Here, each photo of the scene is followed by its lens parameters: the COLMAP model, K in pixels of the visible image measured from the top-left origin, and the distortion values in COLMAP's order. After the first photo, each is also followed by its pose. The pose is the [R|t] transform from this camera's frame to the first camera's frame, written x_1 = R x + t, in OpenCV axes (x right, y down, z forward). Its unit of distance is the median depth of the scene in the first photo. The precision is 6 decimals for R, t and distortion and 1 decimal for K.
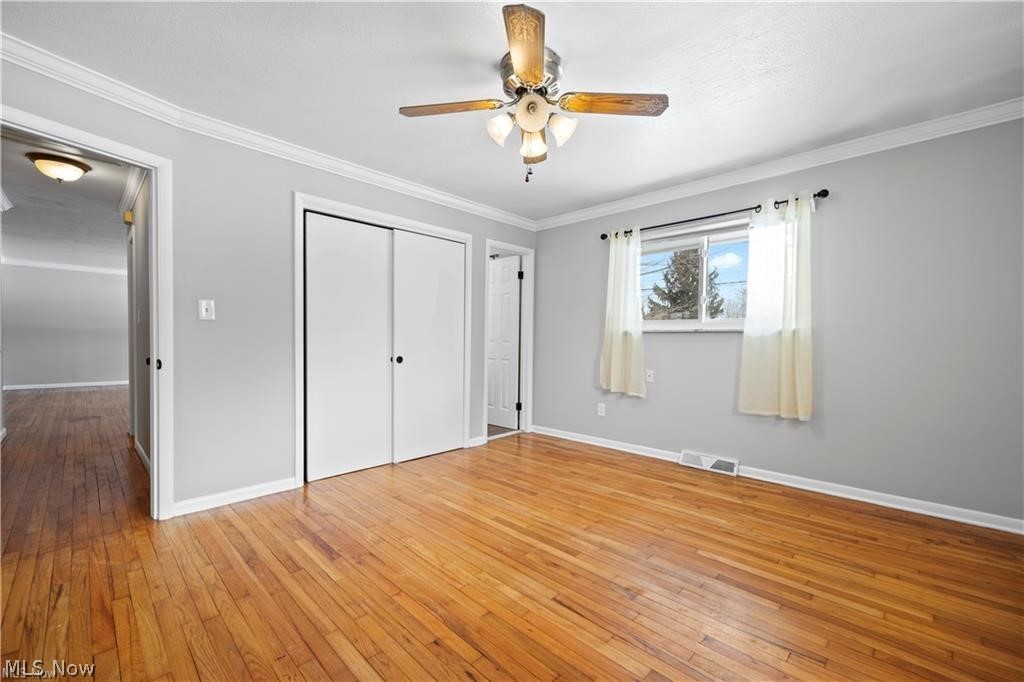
lens RADIAL K [[415.7, 0, 519.2], [0, 415.7, 345.1], [0, 0, 1]] dist [0.000270, -0.000028]
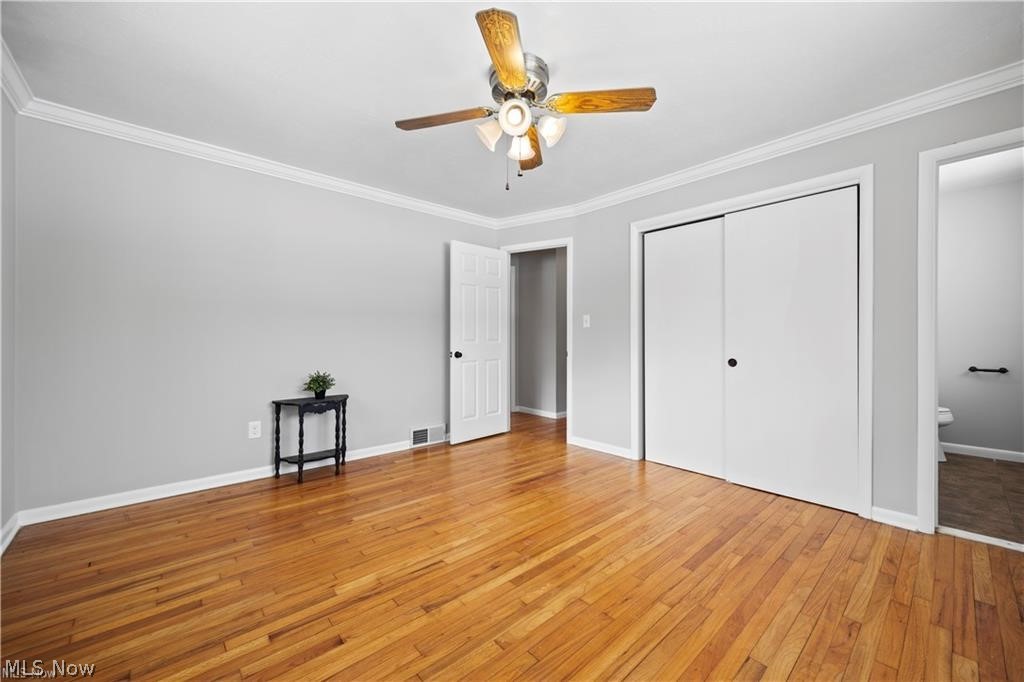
lens RADIAL K [[398.6, 0, 513.9], [0, 398.6, 334.6], [0, 0, 1]] dist [0.002227, 0.000206]
pose [[-0.075395, -0.016842, -0.997011, 0.795701], [-0.012461, 0.999795, -0.015947, -0.006742], [0.997076, 0.011221, -0.075590, 0.851379]]
